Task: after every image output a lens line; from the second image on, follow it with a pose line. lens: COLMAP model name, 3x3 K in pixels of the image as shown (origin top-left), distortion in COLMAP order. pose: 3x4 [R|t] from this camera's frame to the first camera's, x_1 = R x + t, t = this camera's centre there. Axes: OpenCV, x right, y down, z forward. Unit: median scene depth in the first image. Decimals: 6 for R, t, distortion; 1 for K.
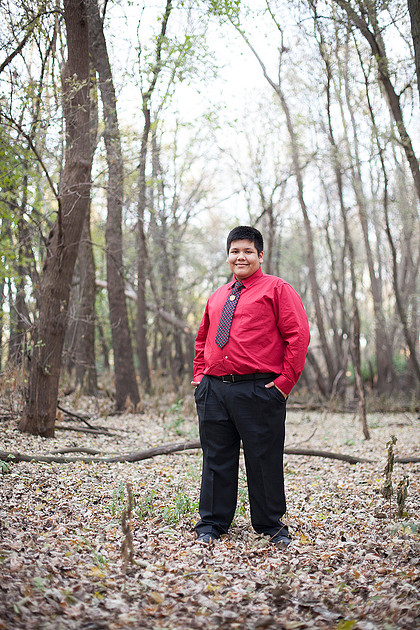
lens RADIAL K [[931.3, 0, 210.0], [0, 931.3, 315.0], [0, 0, 1]] dist [-0.147245, 0.111755]
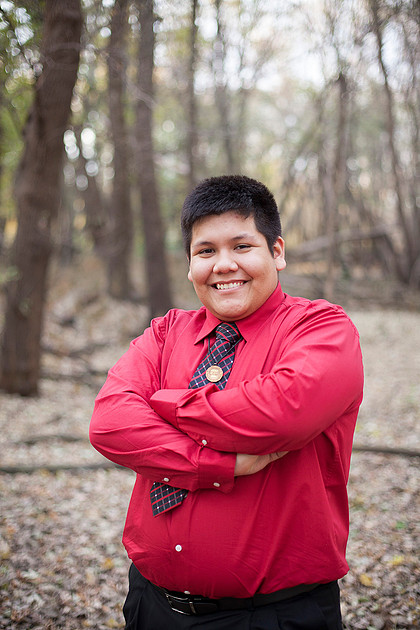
lens RADIAL K [[931.3, 0, 210.0], [0, 931.3, 315.0], [0, 0, 1]] dist [-0.147245, 0.111755]
pose [[0.996818, 0.010607, -0.079002, 0.009913], [0.001097, 0.989188, 0.146652, -0.016851], [0.079703, -0.146272, 0.986028, 0.115289]]
